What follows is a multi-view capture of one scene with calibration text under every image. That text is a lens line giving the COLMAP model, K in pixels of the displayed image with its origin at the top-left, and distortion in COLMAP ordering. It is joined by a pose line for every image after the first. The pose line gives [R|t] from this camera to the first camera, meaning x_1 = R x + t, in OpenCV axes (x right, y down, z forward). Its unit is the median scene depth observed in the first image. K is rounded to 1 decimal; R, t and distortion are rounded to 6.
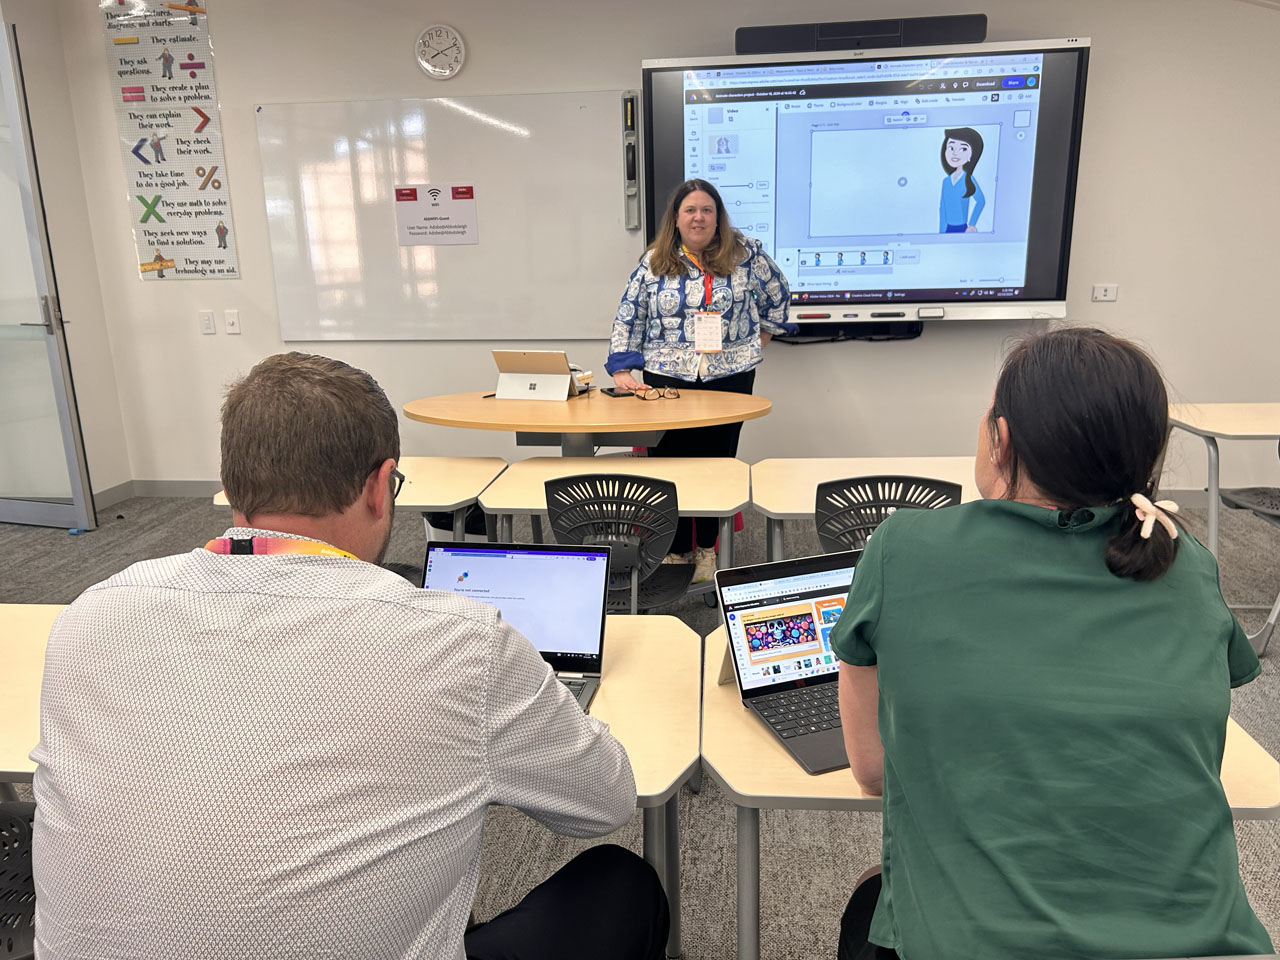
lens RADIAL K [[955.2, 0, 642.8], [0, 955.2, 488.0], [0, 0, 1]] dist [0.006961, -0.000373]
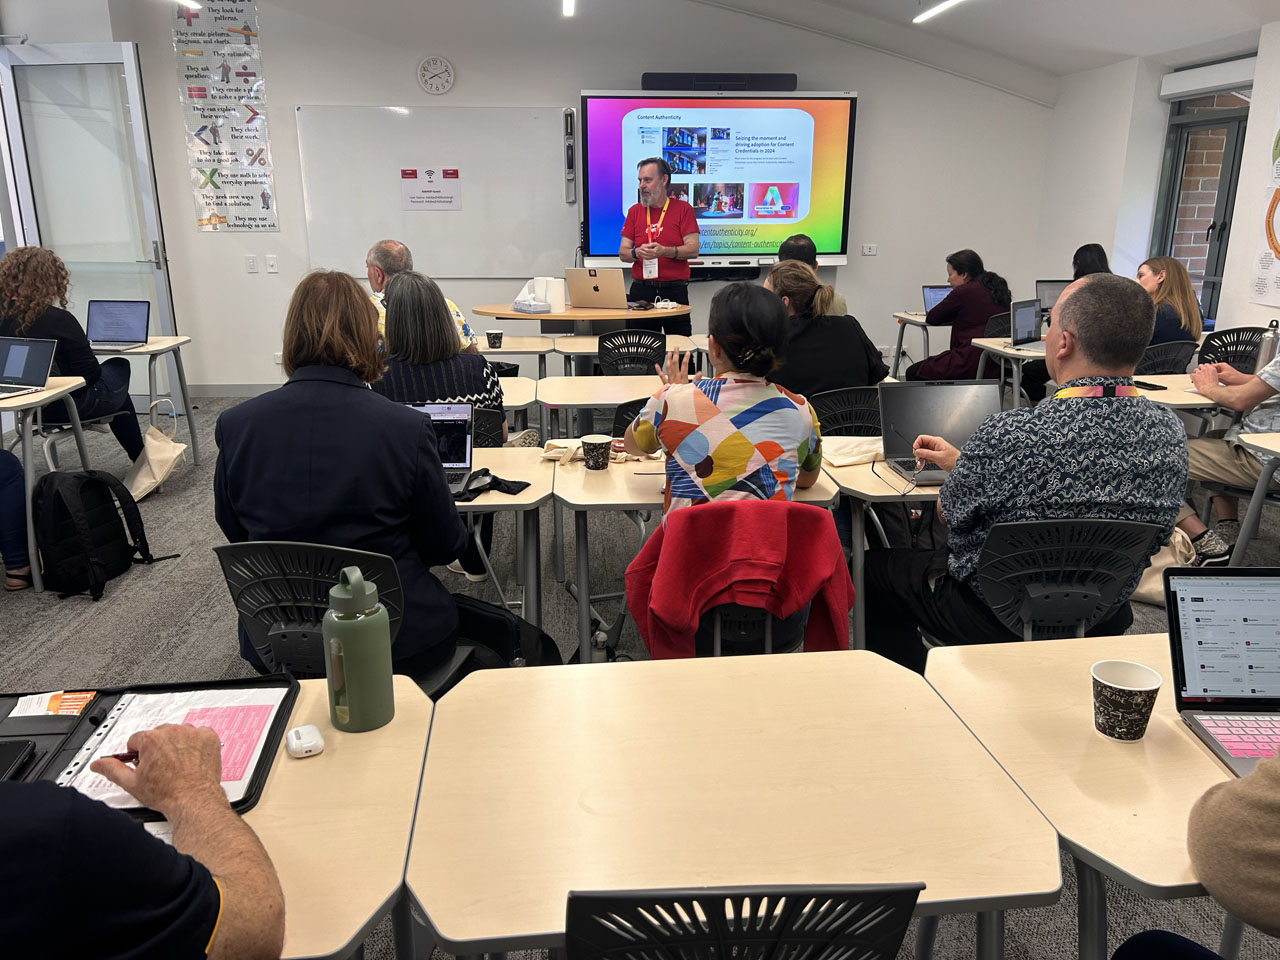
lens RADIAL K [[955.2, 0, 642.8], [0, 955.2, 488.0], [0, 0, 1]] dist [0.006961, -0.000373]
pose [[0.979036, -0.035602, 0.200551, -0.209011], [0.029429, 0.998999, 0.033680, 0.120066], [-0.201550, -0.027072, 0.979104, -0.468086]]
